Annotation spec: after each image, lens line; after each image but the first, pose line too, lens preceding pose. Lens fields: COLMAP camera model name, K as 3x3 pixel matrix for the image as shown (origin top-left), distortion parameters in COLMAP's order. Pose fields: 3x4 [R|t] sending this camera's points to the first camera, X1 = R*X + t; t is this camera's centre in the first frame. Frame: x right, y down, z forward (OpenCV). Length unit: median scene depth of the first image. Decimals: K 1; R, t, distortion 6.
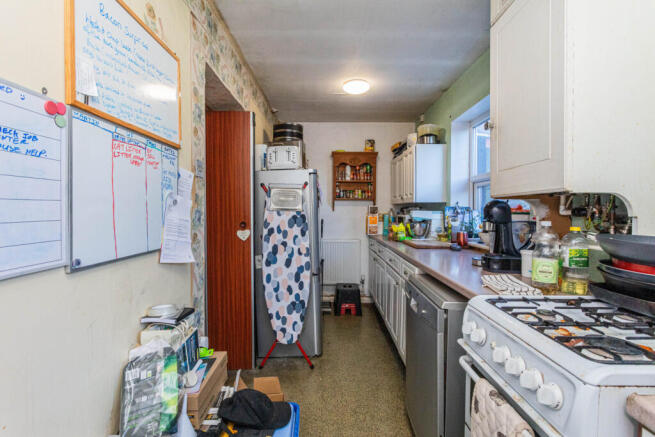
lens RADIAL K [[324.3, 0, 327.6], [0, 324.3, 216.5], [0, 0, 1]] dist [-0.003212, 0.000391]
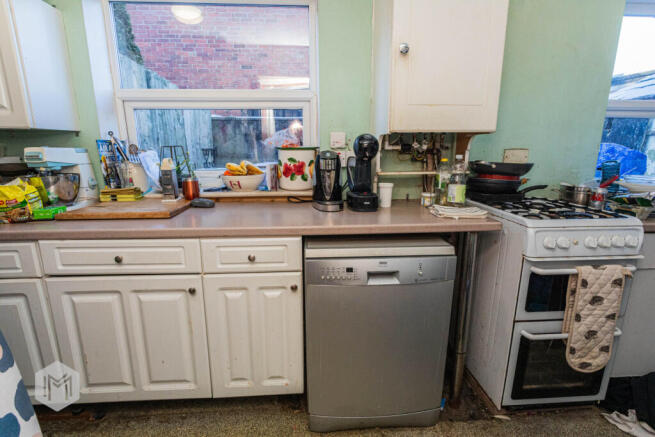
lens RADIAL K [[324.3, 0, 327.6], [0, 324.3, 221.0], [0, 0, 1]] dist [-0.003212, 0.000391]
pose [[-0.078845, -0.218702, 0.972601, -0.440960], [0.021546, 0.975037, 0.220996, -0.017936], [-0.996654, 0.038380, -0.072164, 1.307456]]
